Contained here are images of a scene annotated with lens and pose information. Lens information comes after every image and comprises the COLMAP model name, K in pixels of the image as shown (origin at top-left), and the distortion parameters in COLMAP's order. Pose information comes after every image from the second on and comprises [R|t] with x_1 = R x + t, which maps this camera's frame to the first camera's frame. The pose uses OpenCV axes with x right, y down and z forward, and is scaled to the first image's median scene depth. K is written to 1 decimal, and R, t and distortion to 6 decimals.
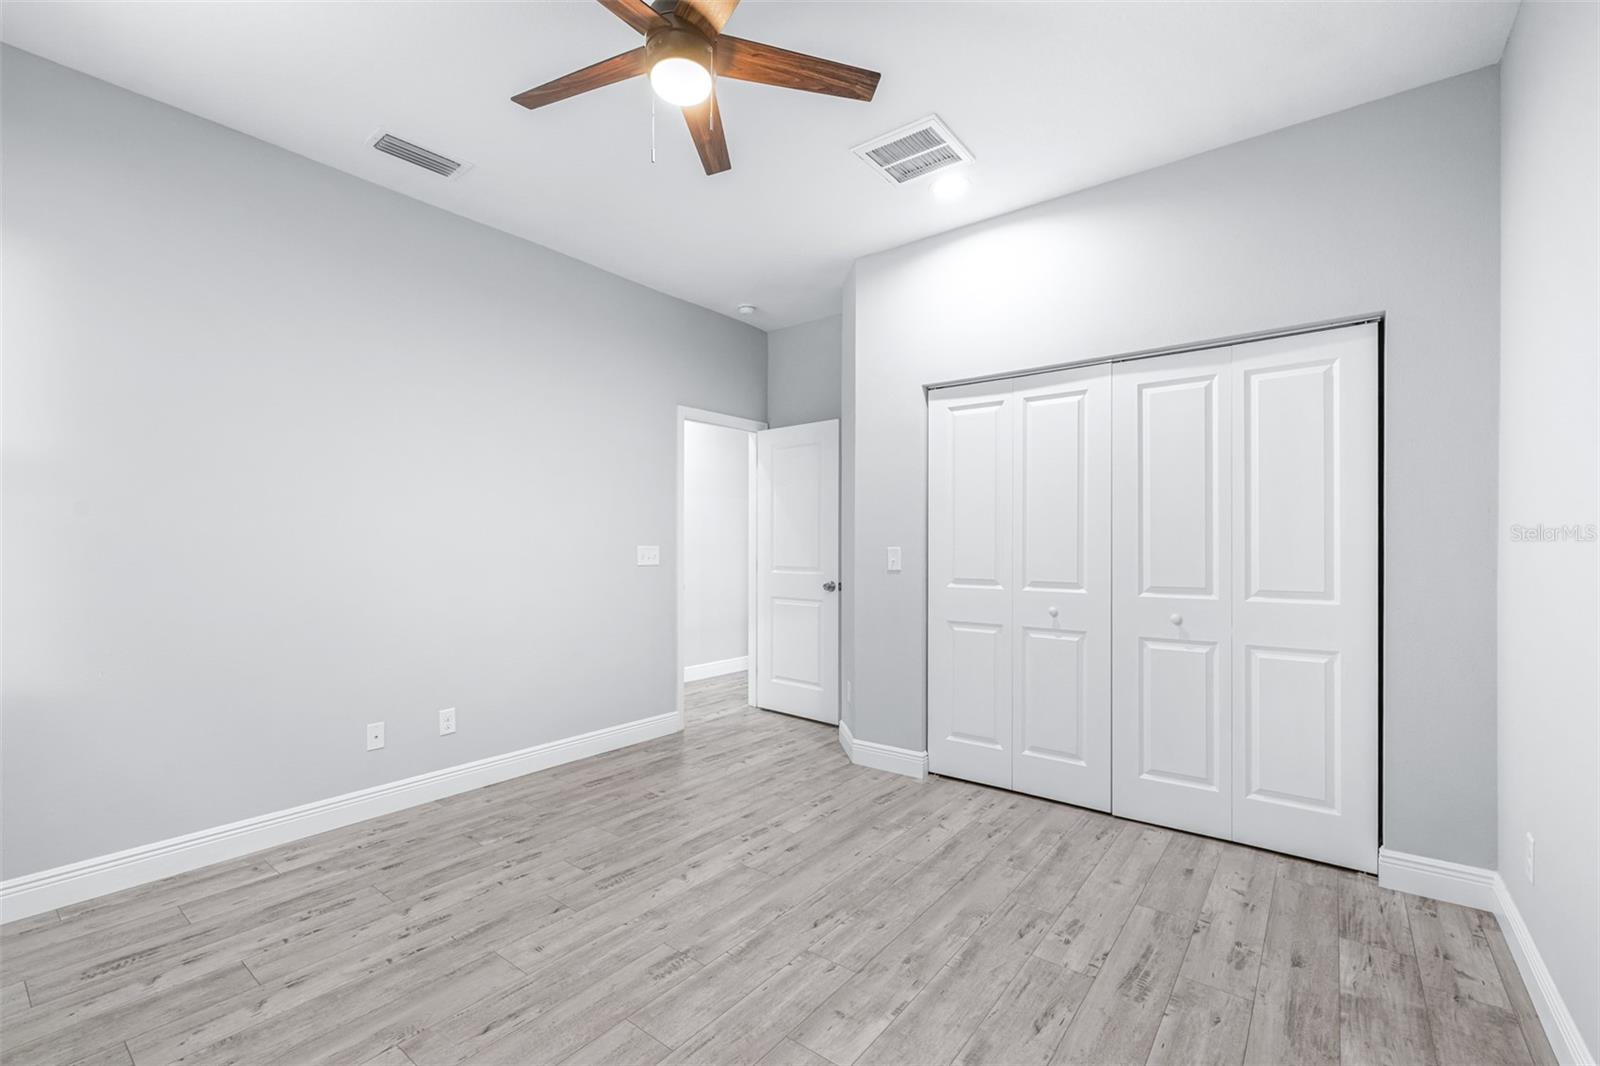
lens RADIAL K [[690.5, 0, 798.6], [0, 690.5, 512.6], [0, 0, 1]] dist [0.000267, 0.000060]
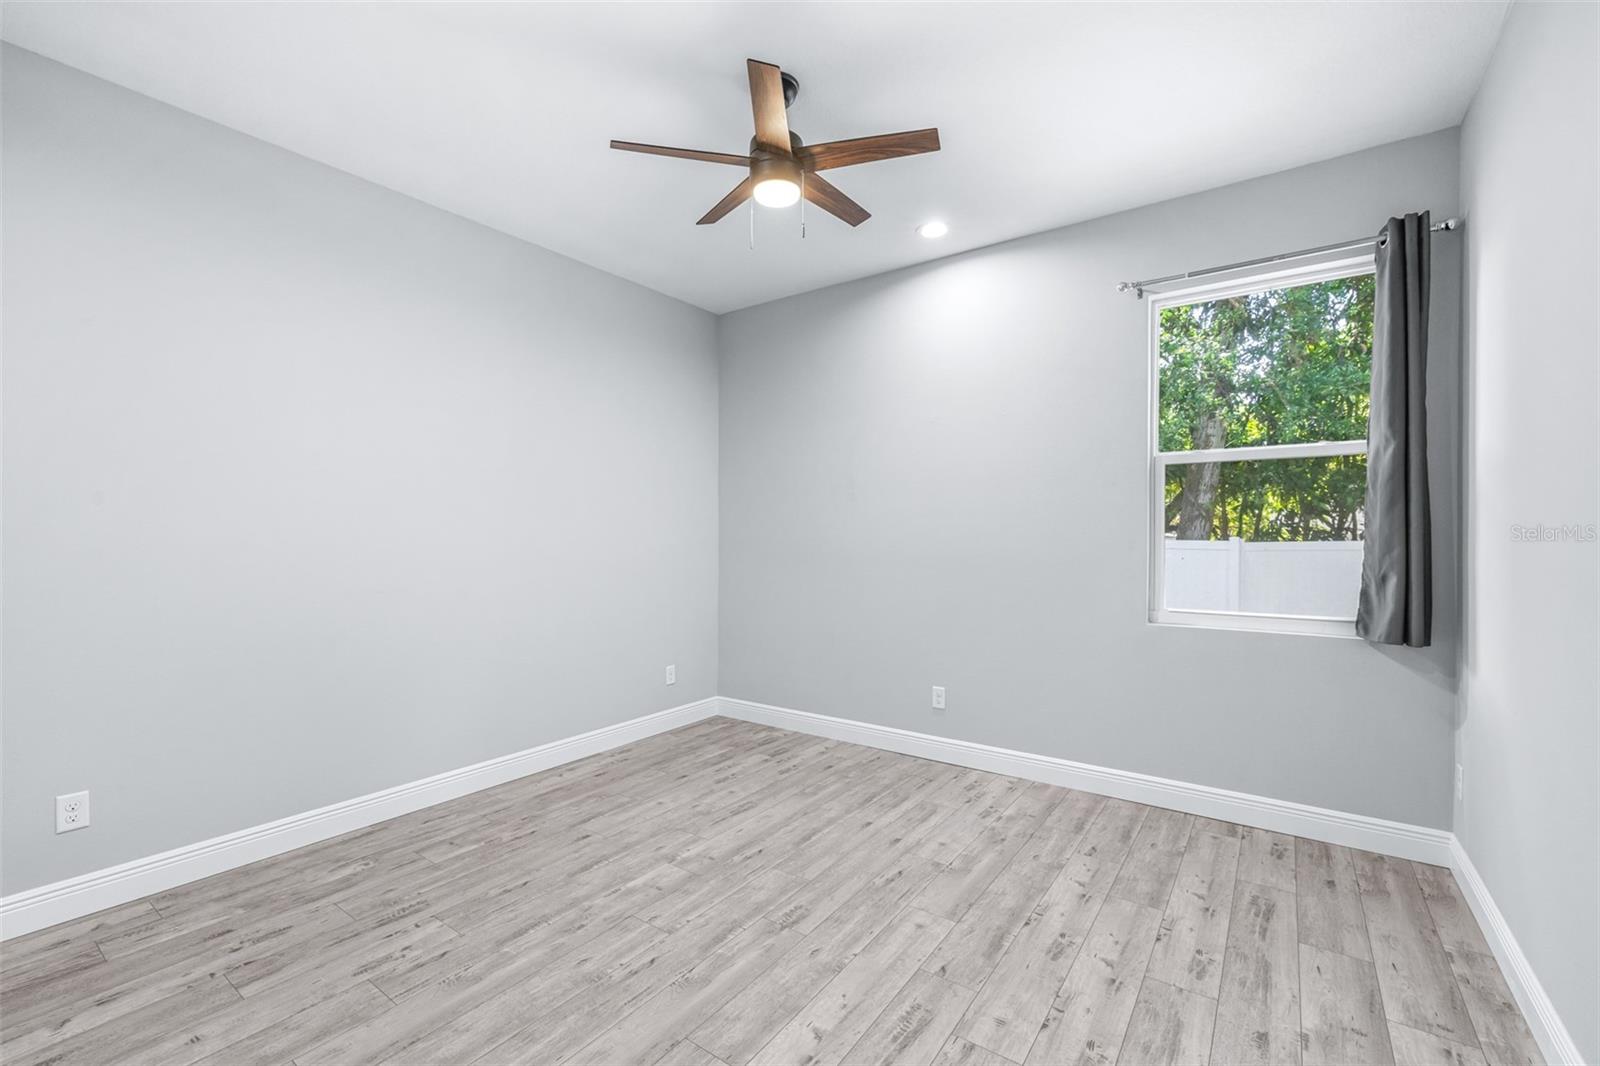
lens RADIAL K [[690.5, 0, 798.6], [0, 690.5, 512.6], [0, 0, 1]] dist [0.000267, 0.000060]
pose [[-0.999511, -0.000920, -0.031240, -0.152912], [0.001538, 0.996909, -0.078551, 0.071670], [0.031216, -0.078561, -0.996420, 2.121257]]
